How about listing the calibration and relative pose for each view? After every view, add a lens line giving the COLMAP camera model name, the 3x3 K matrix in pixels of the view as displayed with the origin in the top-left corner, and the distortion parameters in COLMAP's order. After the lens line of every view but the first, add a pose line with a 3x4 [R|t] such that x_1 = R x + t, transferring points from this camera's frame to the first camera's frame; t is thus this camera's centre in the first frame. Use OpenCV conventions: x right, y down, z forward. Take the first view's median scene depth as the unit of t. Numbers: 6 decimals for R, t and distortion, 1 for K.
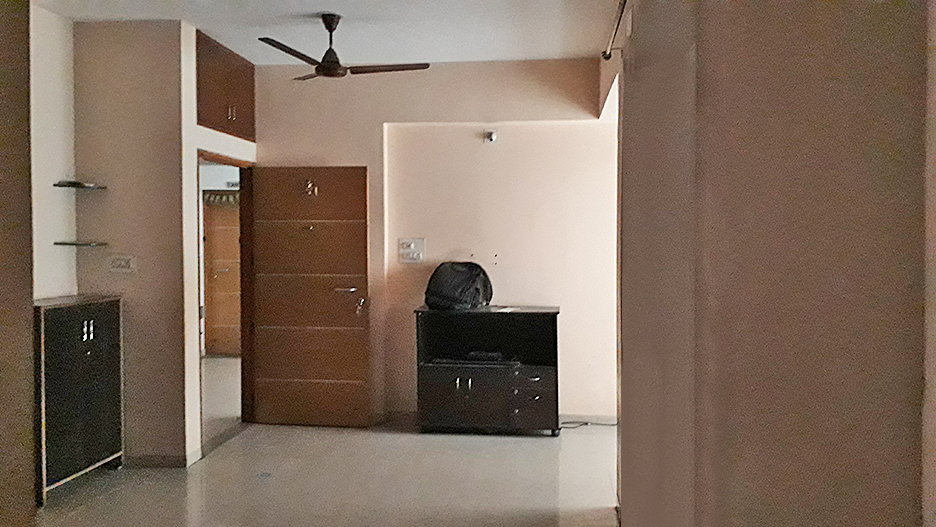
lens RADIAL K [[748.7, 0, 468.0], [0, 748.7, 263.5], [0, 0, 1]] dist [0.103495, -0.239127]
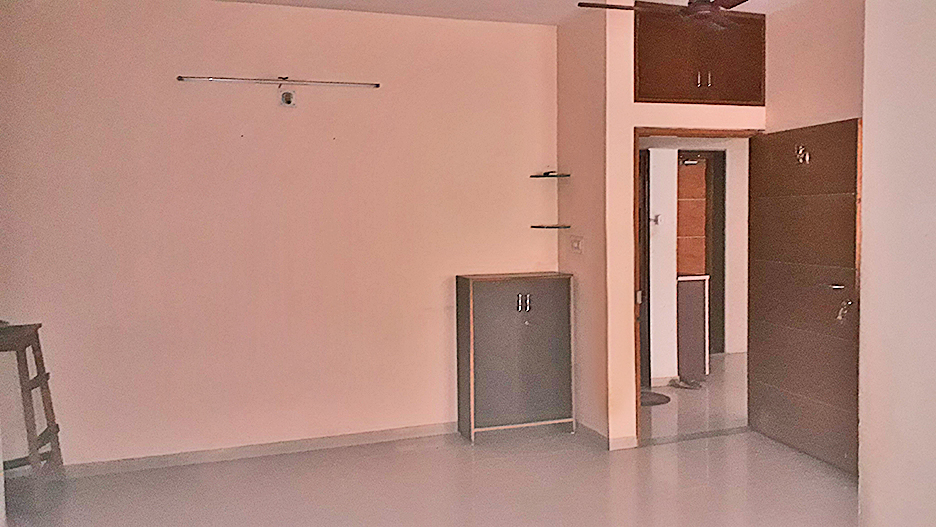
lens RADIAL K [[682.3, 0, 468.0], [0, 682.3, 263.5], [0, 0, 1]] dist [0.001542, -0.160815]
pose [[0.399834, 0.055903, -0.914881, 0.359449], [-0.008446, 0.998321, 0.057310, -0.027975], [0.916549, -0.015188, 0.399635, 0.463753]]
